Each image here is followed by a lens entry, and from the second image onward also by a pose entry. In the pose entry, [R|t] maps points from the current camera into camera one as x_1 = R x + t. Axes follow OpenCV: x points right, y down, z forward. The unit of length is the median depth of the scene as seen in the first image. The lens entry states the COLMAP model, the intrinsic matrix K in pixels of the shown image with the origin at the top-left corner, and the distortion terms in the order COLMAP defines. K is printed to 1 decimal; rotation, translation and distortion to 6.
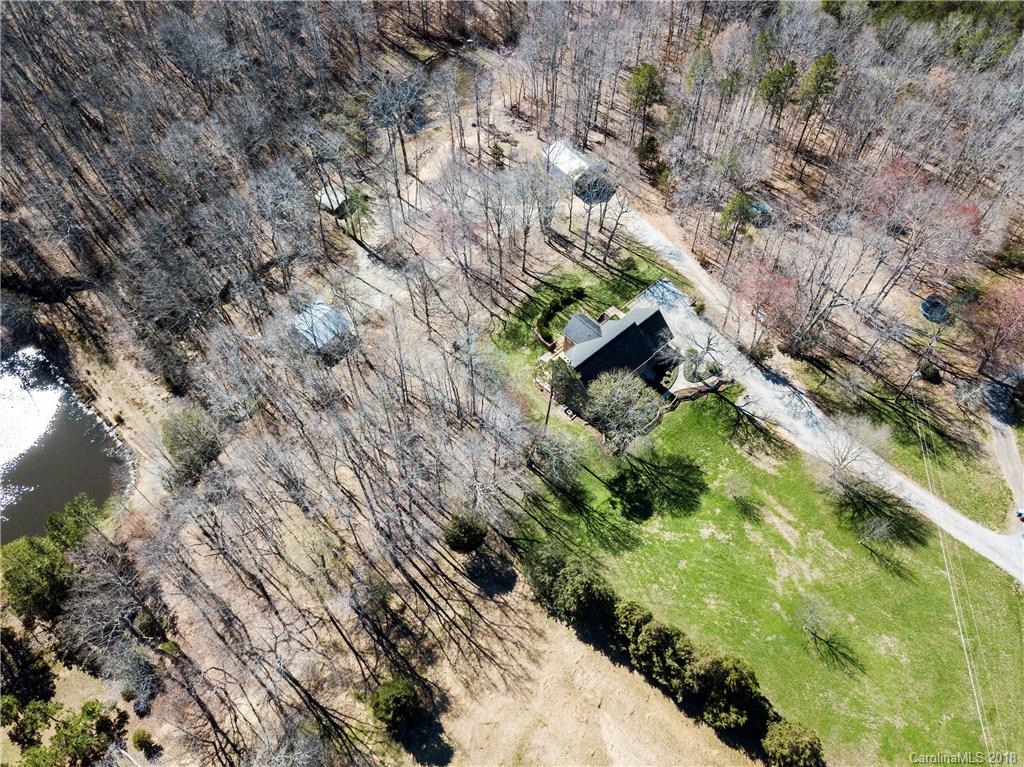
lens RADIAL K [[788.0, 0, 512.0], [0, 788.0, 383.5], [0, 0, 1]] dist [0.021702, -0.005069]
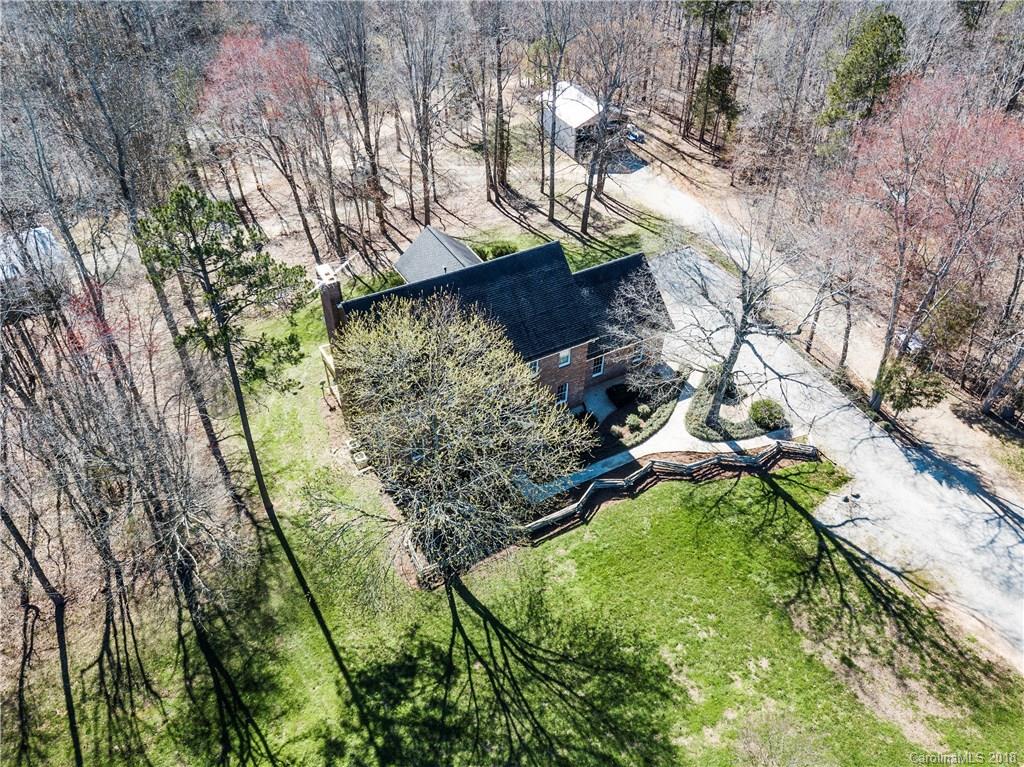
lens RADIAL K [[788.0, 0, 512.0], [0, 788.0, 383.5], [0, 0, 1]] dist [0.021702, -0.005069]
pose [[0.972234, 0.175932, -0.154302, 0.198210], [-0.211677, 0.942301, -0.259350, 0.088602], [0.099771, 0.284811, 0.953377, 0.646327]]
